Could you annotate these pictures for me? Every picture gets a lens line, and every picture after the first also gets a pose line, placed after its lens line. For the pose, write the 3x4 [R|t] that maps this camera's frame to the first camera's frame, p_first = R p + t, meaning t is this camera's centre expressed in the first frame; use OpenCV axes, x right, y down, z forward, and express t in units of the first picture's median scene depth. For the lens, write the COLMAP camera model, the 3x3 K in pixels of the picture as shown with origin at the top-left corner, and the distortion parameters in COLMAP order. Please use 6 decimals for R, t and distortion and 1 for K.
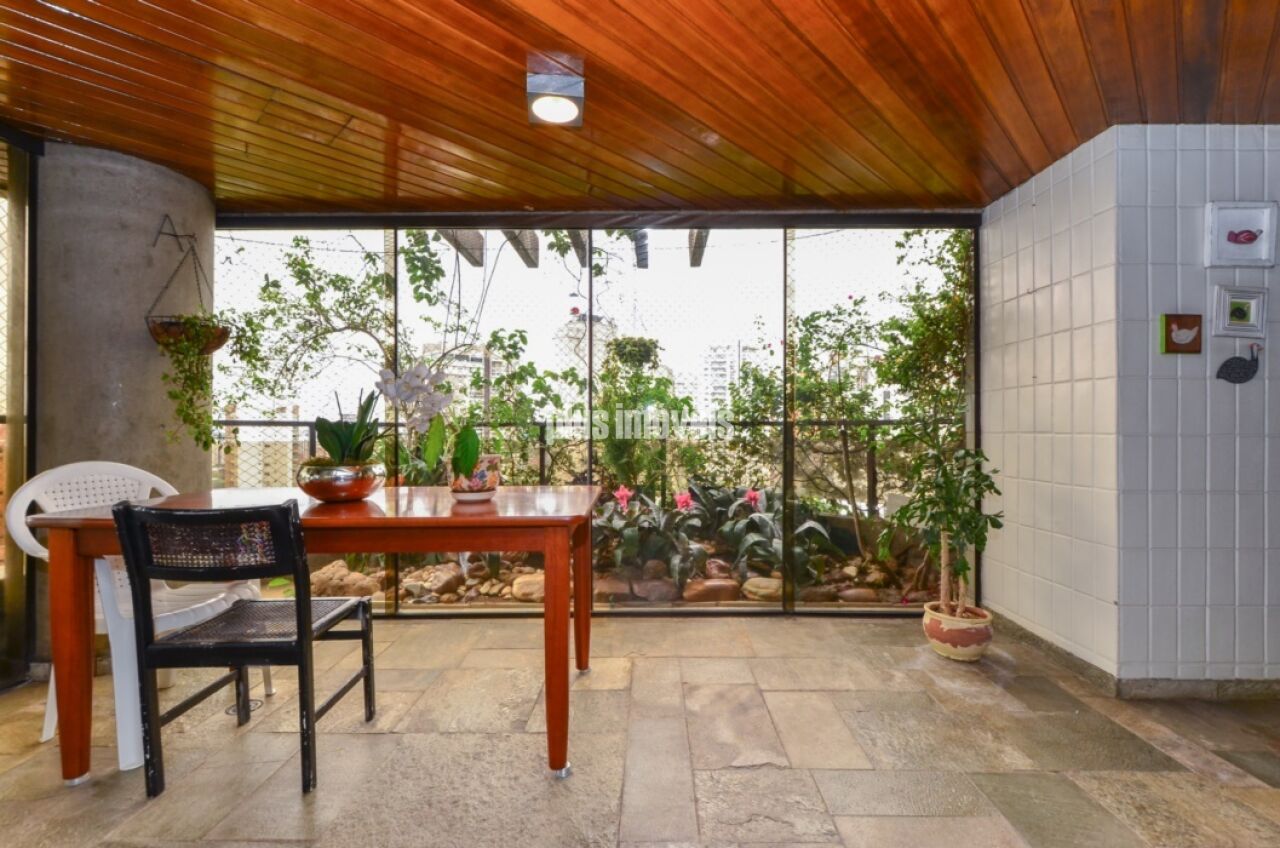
lens RADIAL K [[585.9, 0, 634.3], [0, 585.9, 426.9], [0, 0, 1]] dist [-0.001608, -0.000733]
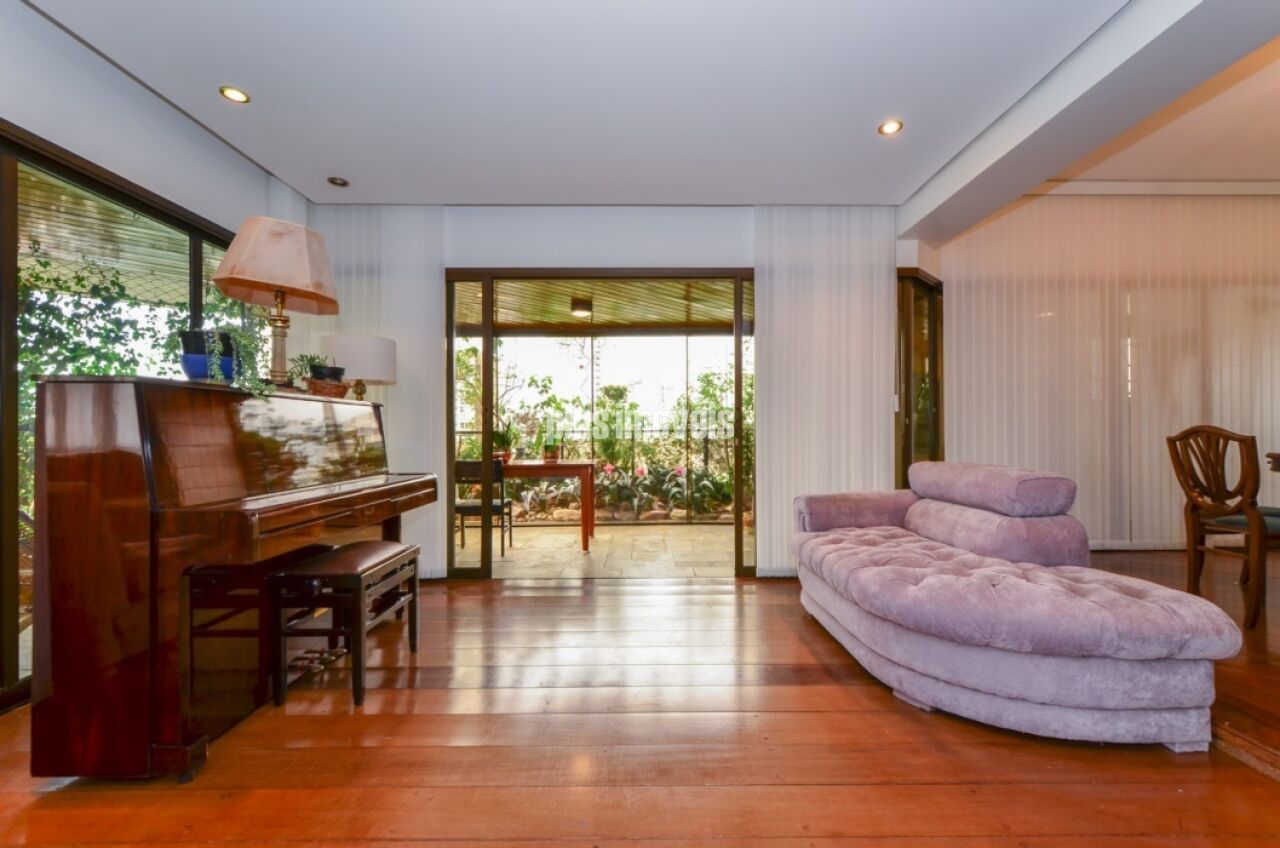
lens RADIAL K [[585.9, 0, 634.3], [0, 585.9, 426.9], [0, 0, 1]] dist [-0.001608, -0.000733]
pose [[0.999850, -0.005488, 0.016435, 0.031134], [0.005636, 0.999944, -0.009005, -0.002857], [-0.016384, 0.009097, 0.999824, -0.871017]]
